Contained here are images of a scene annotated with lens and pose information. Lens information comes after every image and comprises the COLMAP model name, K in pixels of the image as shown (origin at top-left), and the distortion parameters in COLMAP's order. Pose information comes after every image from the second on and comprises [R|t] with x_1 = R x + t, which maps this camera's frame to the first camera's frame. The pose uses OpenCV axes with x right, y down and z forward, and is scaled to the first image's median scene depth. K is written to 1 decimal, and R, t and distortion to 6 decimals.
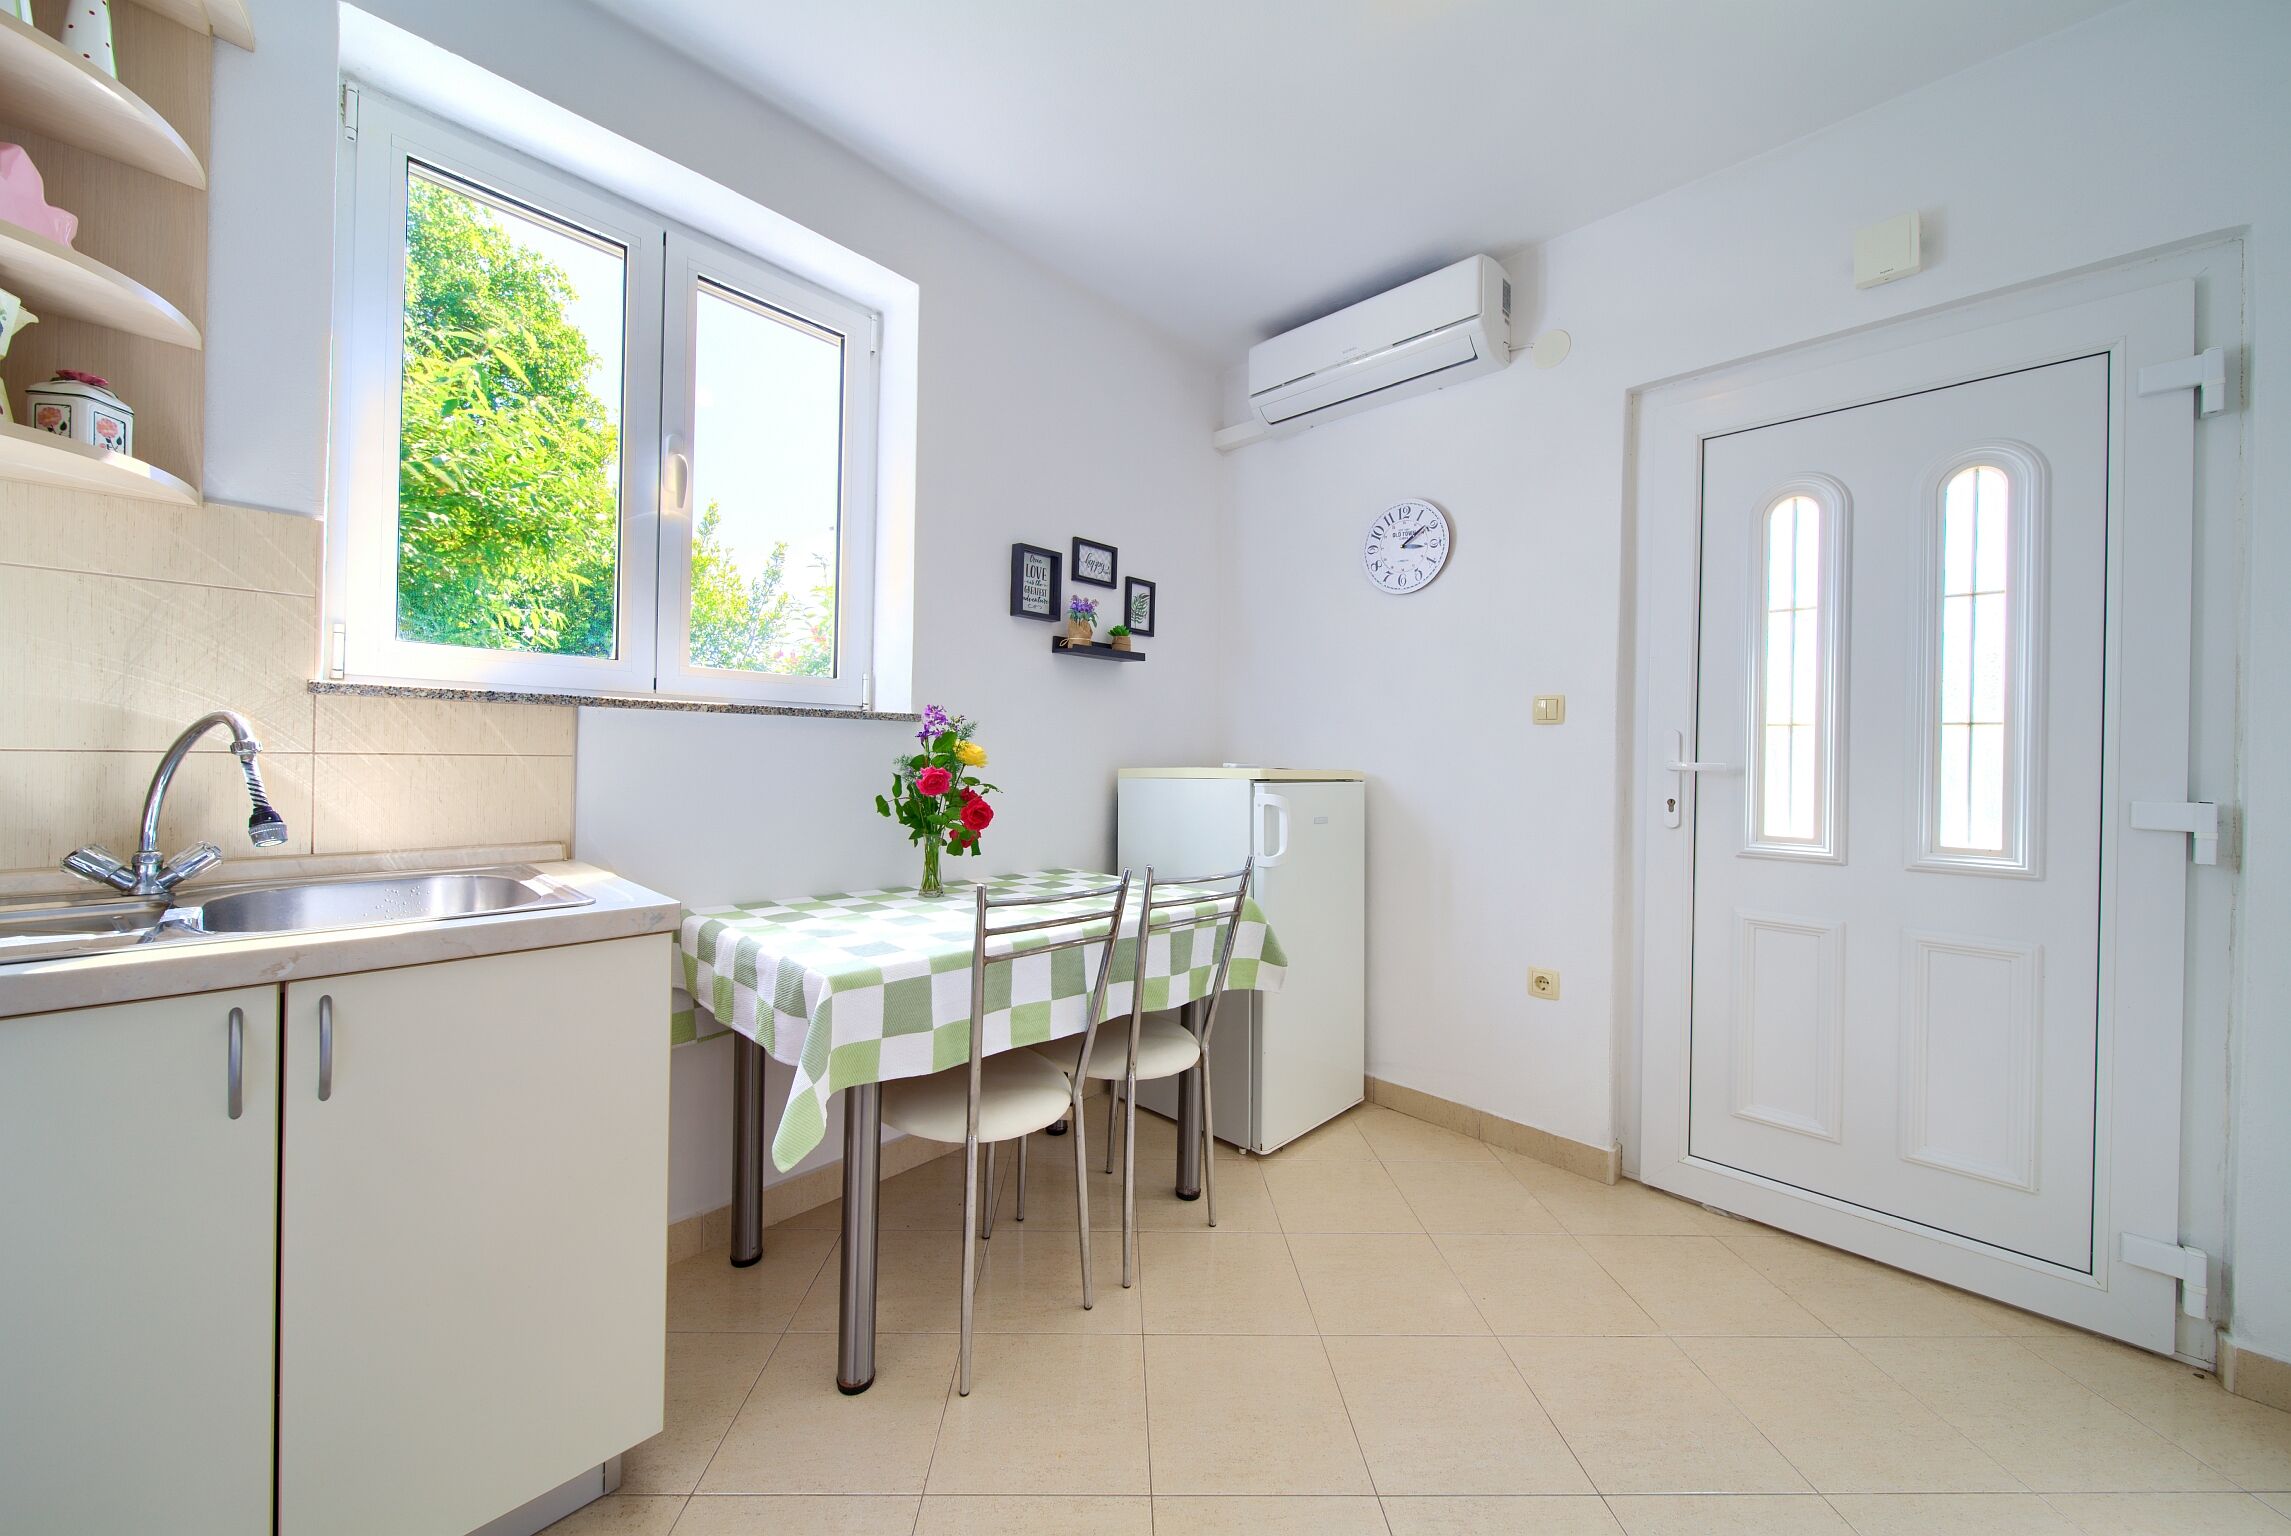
lens RADIAL K [[819.5, 0, 1131.8], [0, 819.5, 755.4], [0, 0, 1]] dist [-0.000116, -0.000076]
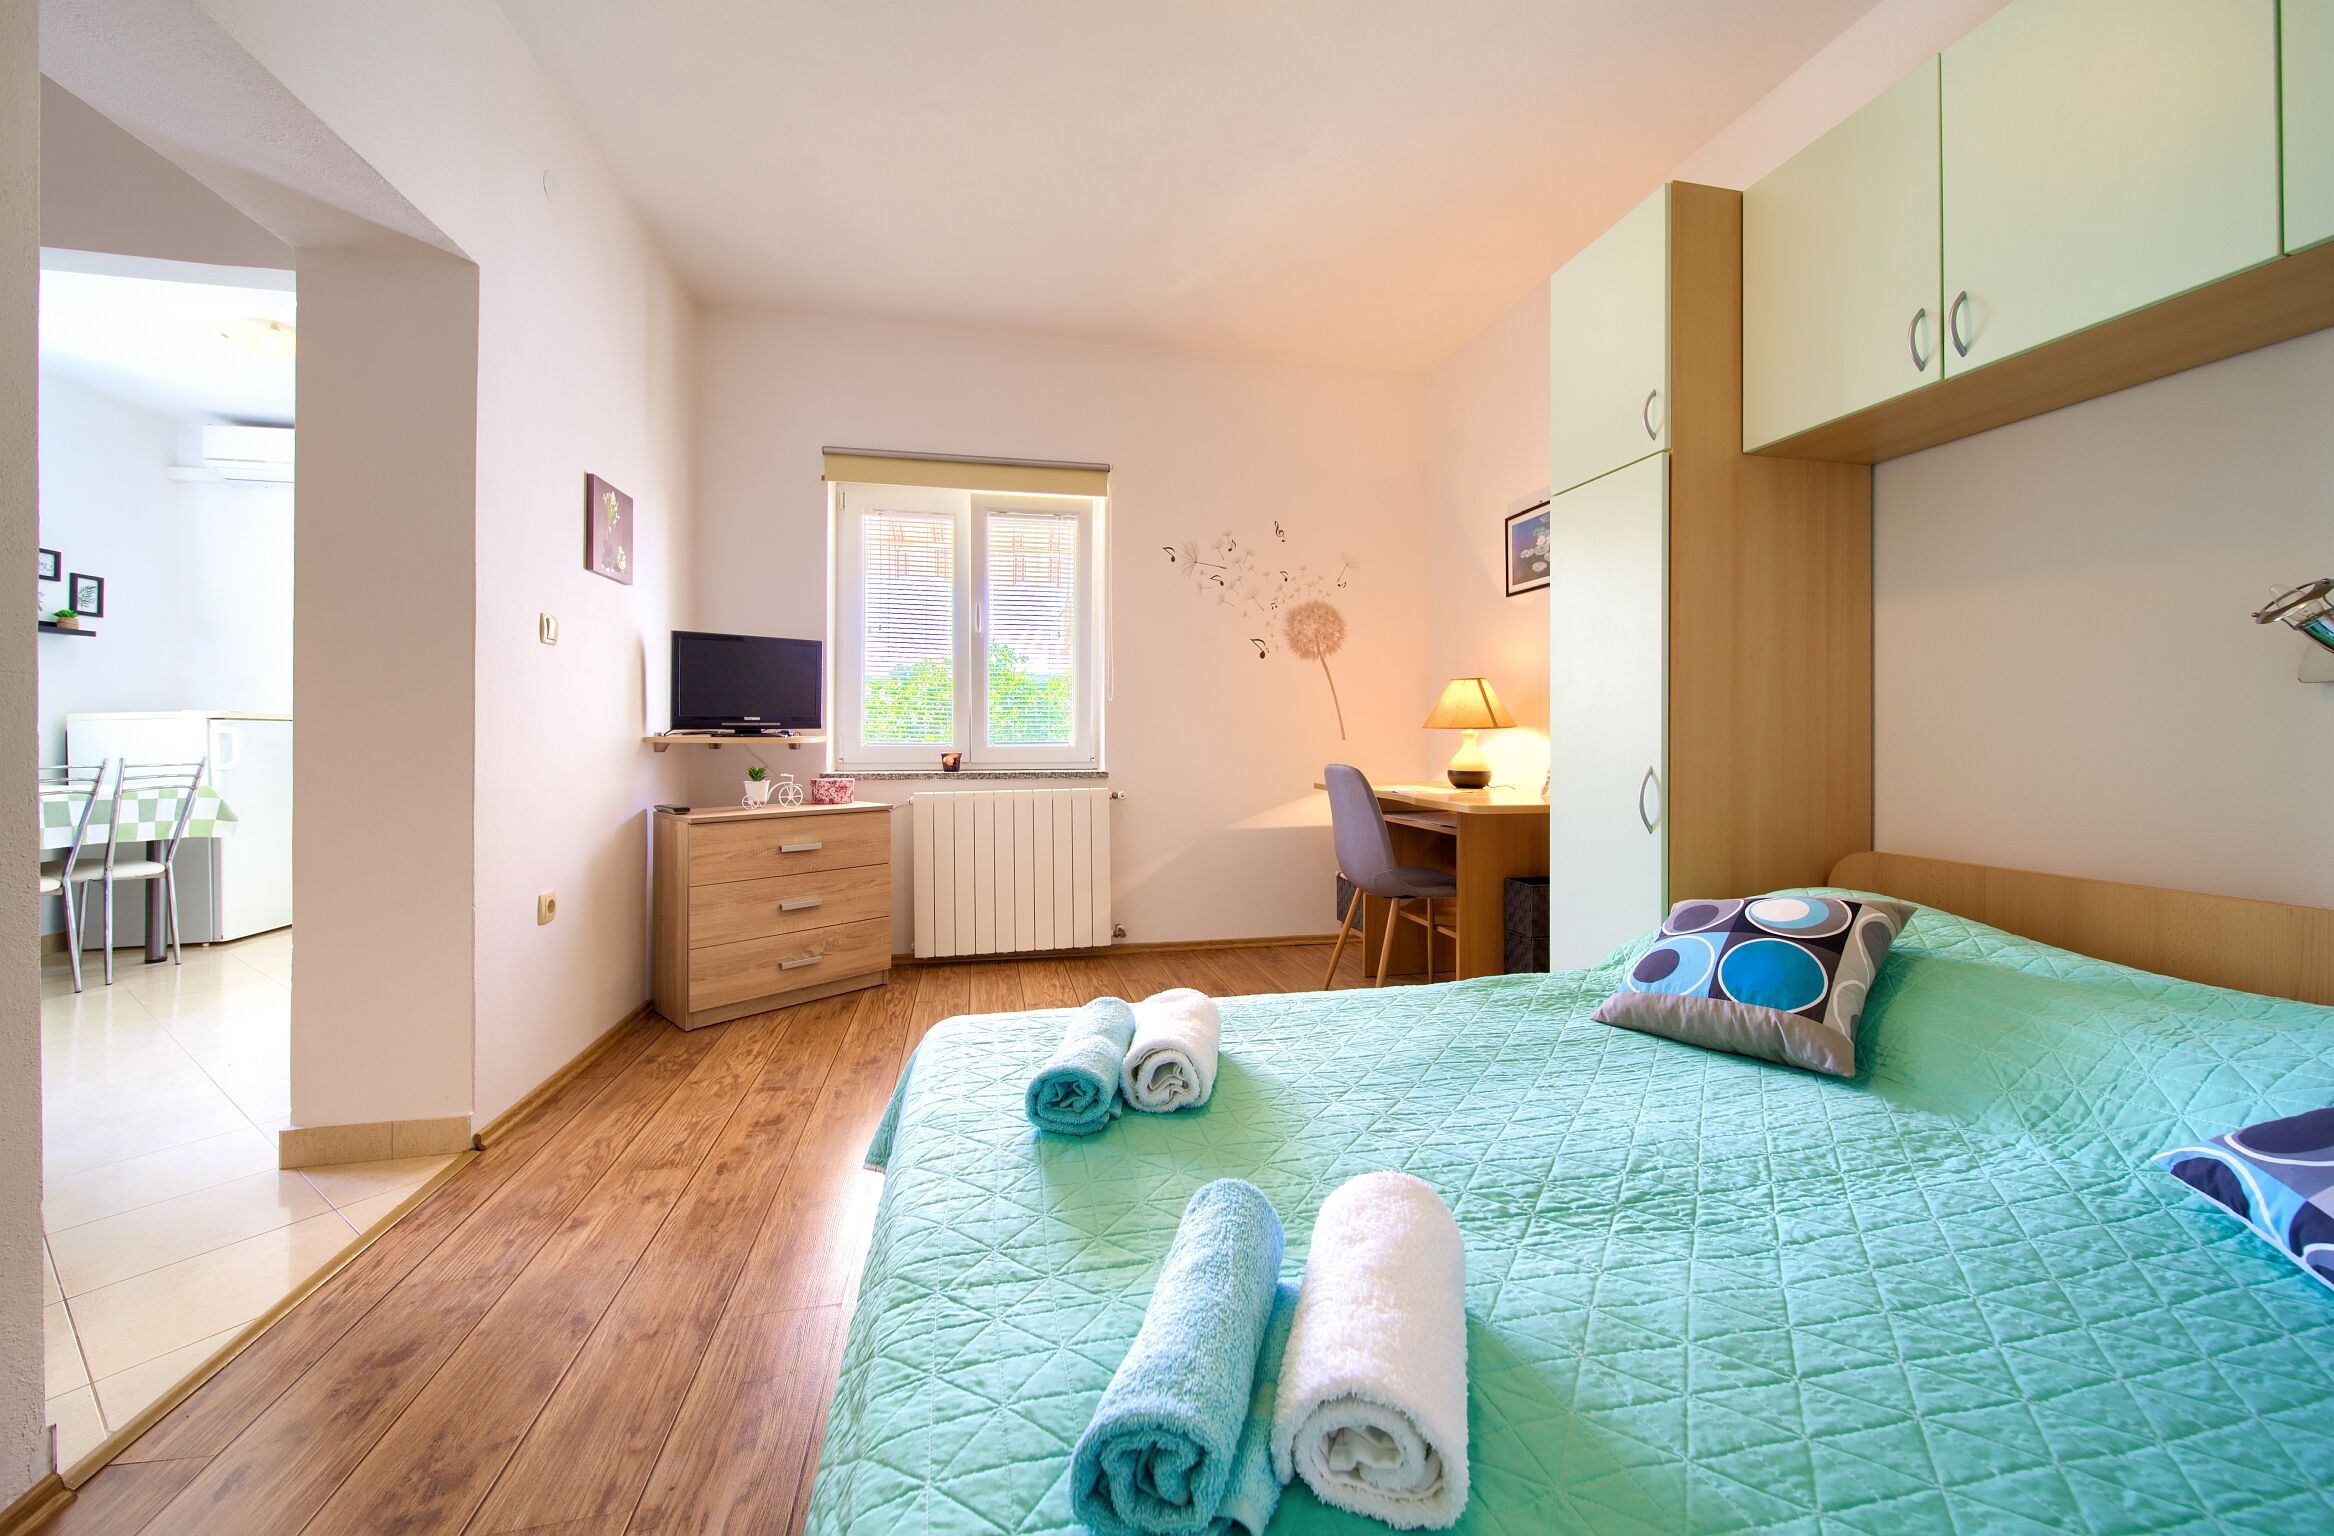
lens RADIAL K [[853.3, 0, 1167.6], [0, 853.3, 728.4], [0, 0, 1]] dist [-0.002589, -0.000507]
pose [[0.571961, -0.018599, 0.820070, -0.181976], [0.011639, 0.999826, 0.014558, 0.058130], [-0.820198, 0.001218, 0.572079, -1.880365]]
